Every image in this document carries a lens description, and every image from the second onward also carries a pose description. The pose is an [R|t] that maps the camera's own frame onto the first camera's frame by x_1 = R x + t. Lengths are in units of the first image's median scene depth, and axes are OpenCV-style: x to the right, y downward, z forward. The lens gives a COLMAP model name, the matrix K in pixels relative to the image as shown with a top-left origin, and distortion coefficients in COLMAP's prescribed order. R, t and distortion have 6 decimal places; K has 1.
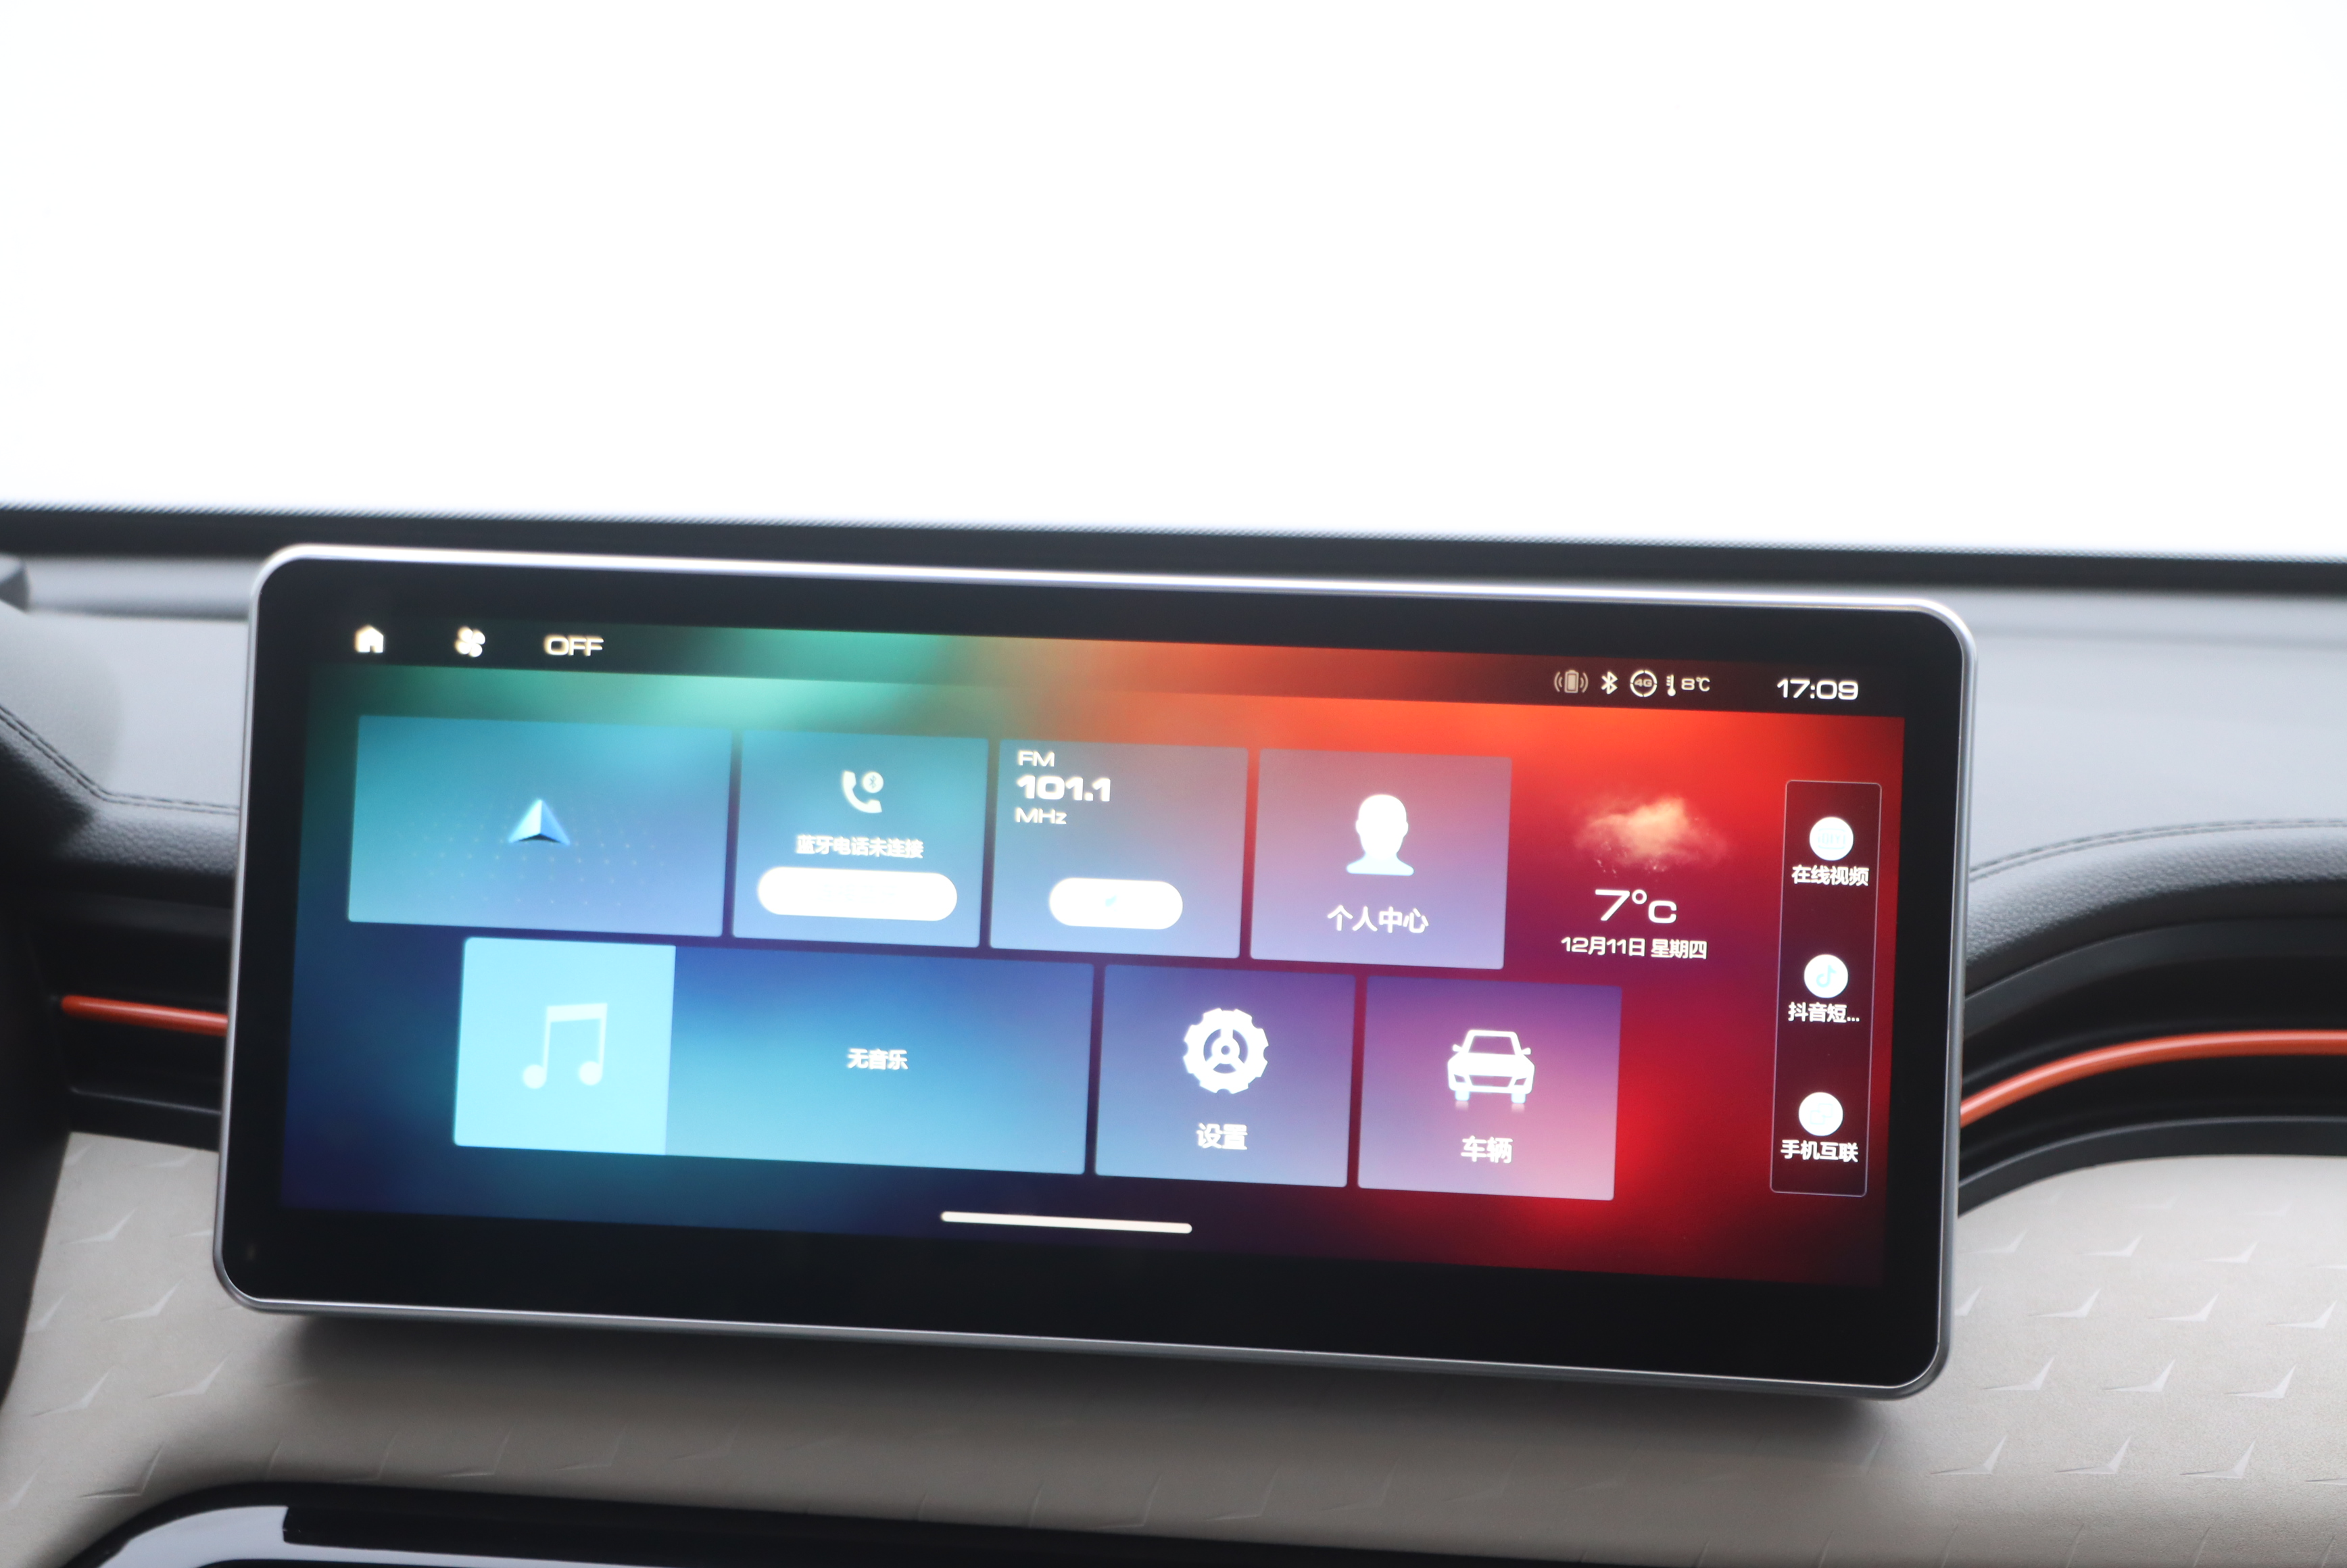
lens RADIAL K [[6378.5, 0, 1185.6], [0, 6378.5, 797.4], [0, 0, 1]] dist [0.226057, 0.000000]
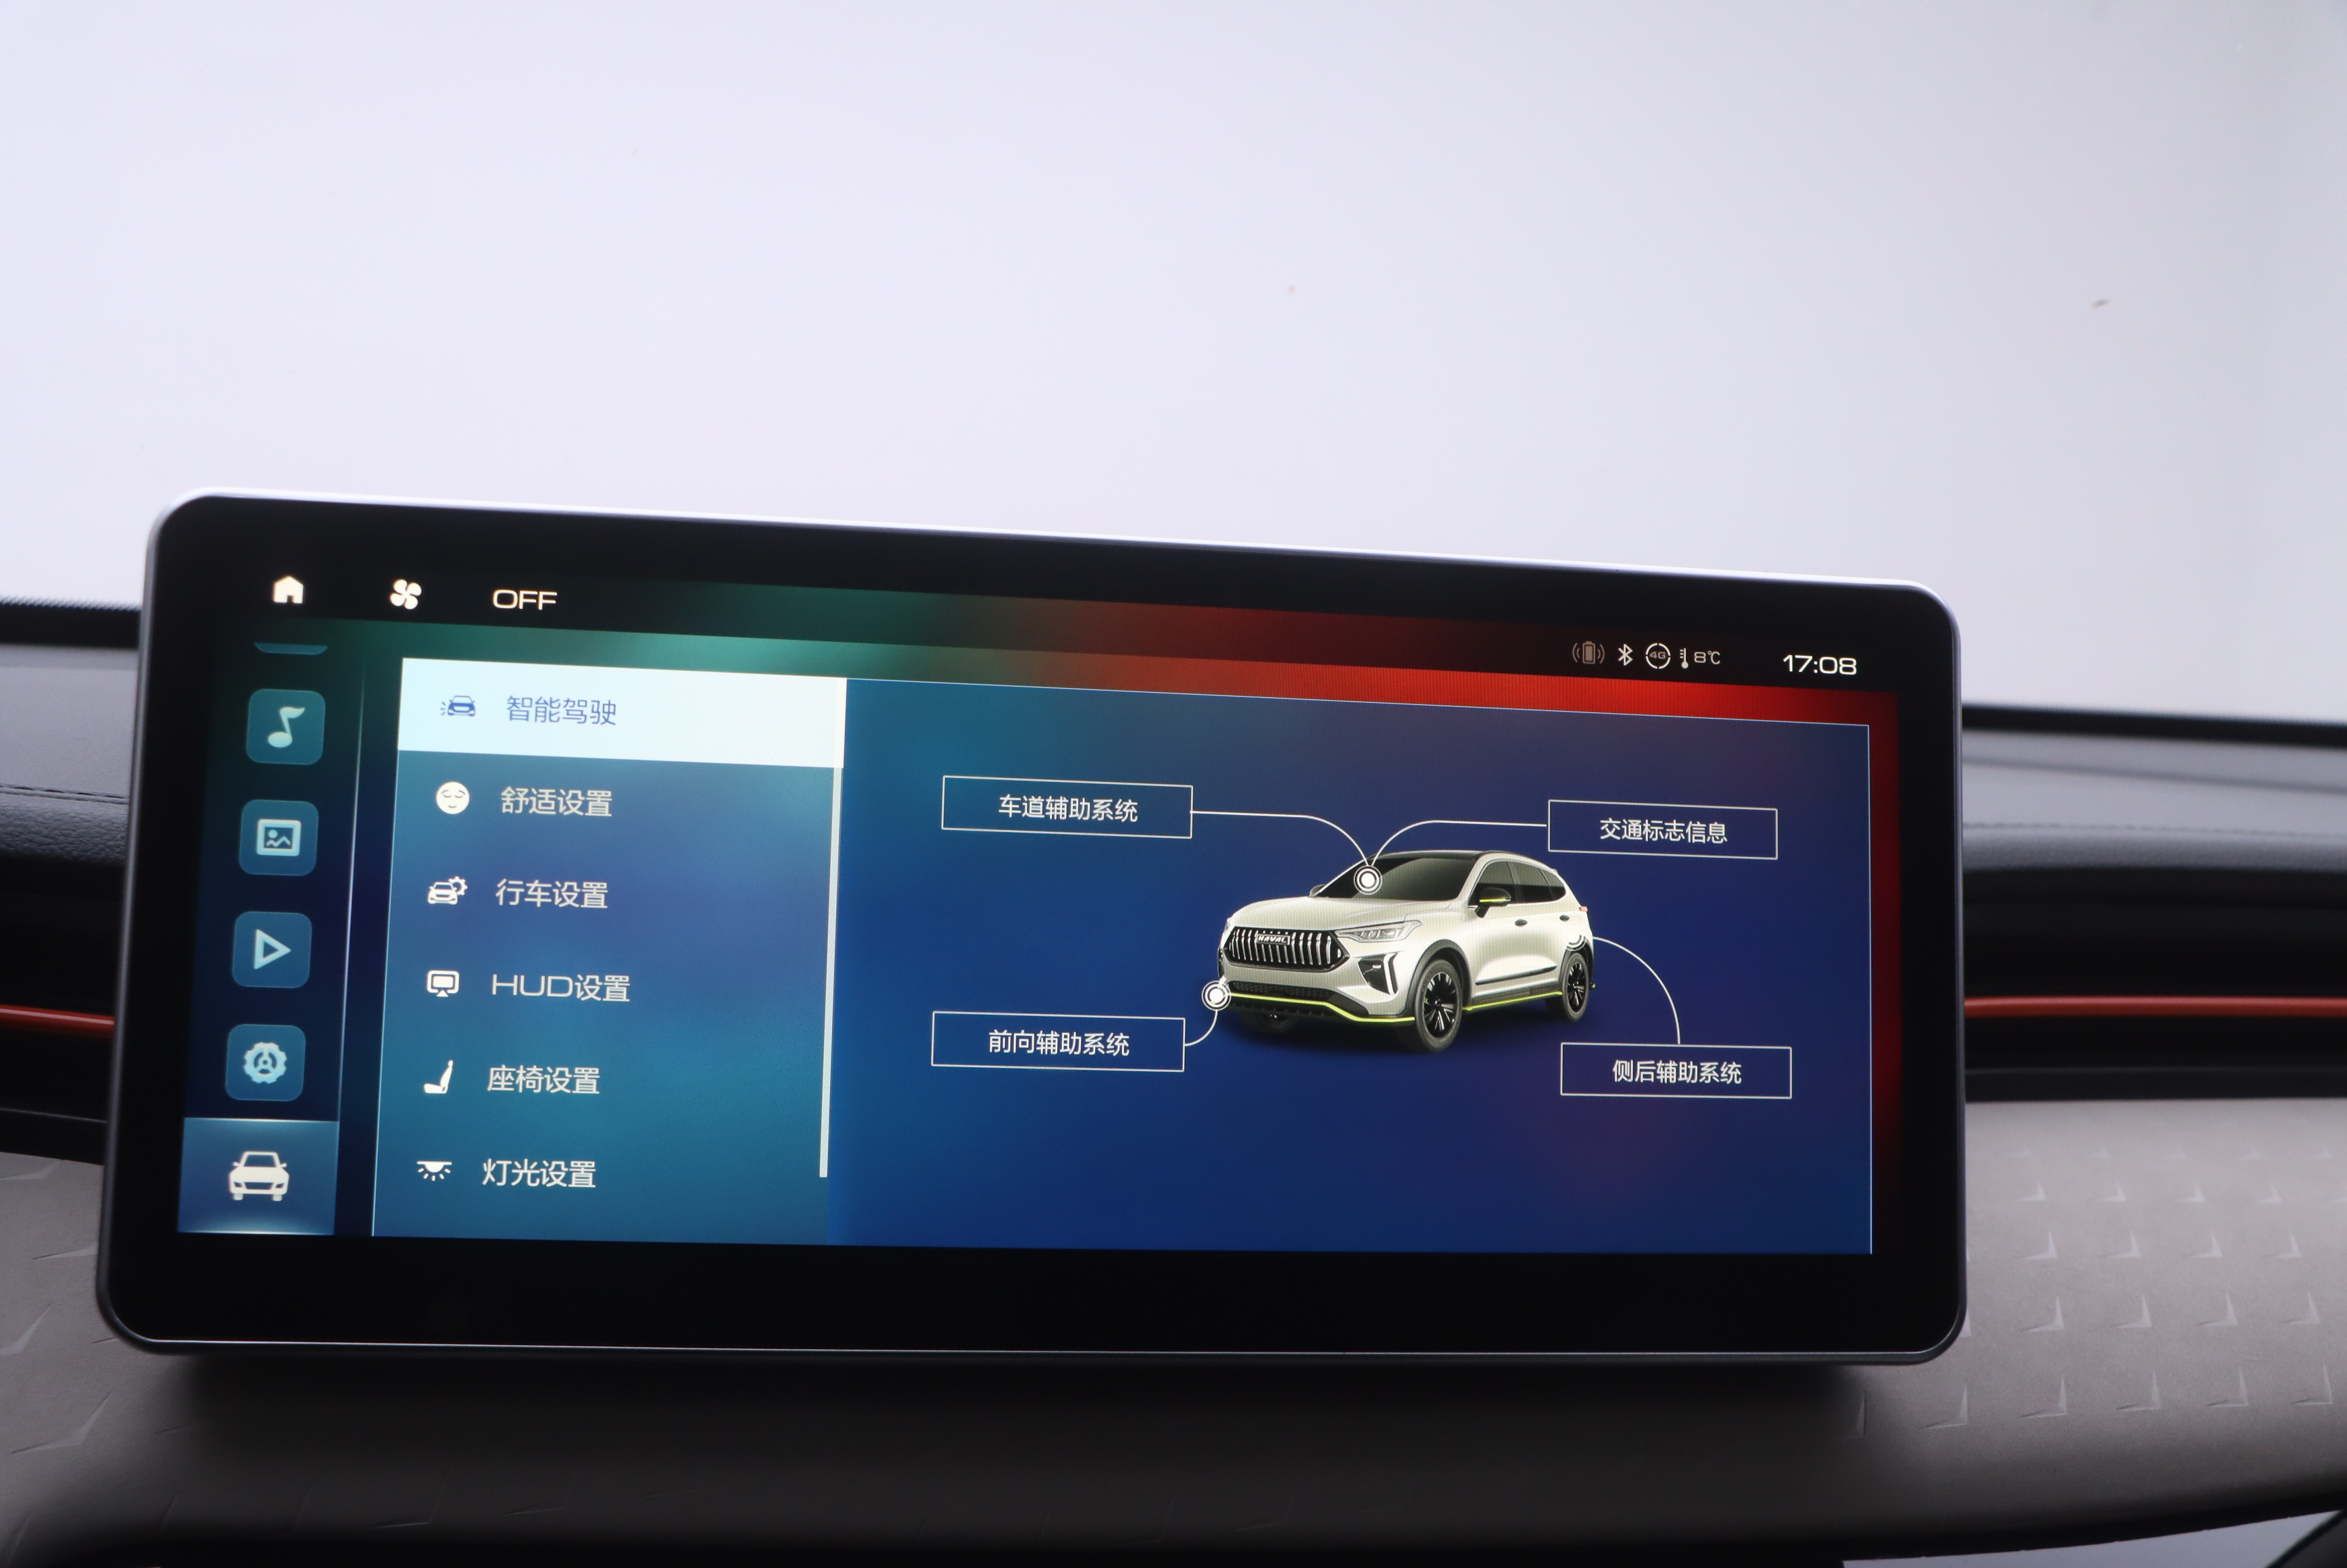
lens RADIAL K [[2575.4, 0, 1252.8], [0, 2575.4, 795.3], [0, 0, 1]] dist [-0.062059, 0.000000]
pose [[0.947326, 0.009048, 0.320143, -0.115950], [0.006972, 0.998781, -0.048858, 0.022915], [-0.320195, 0.048517, 0.946108, 0.635040]]
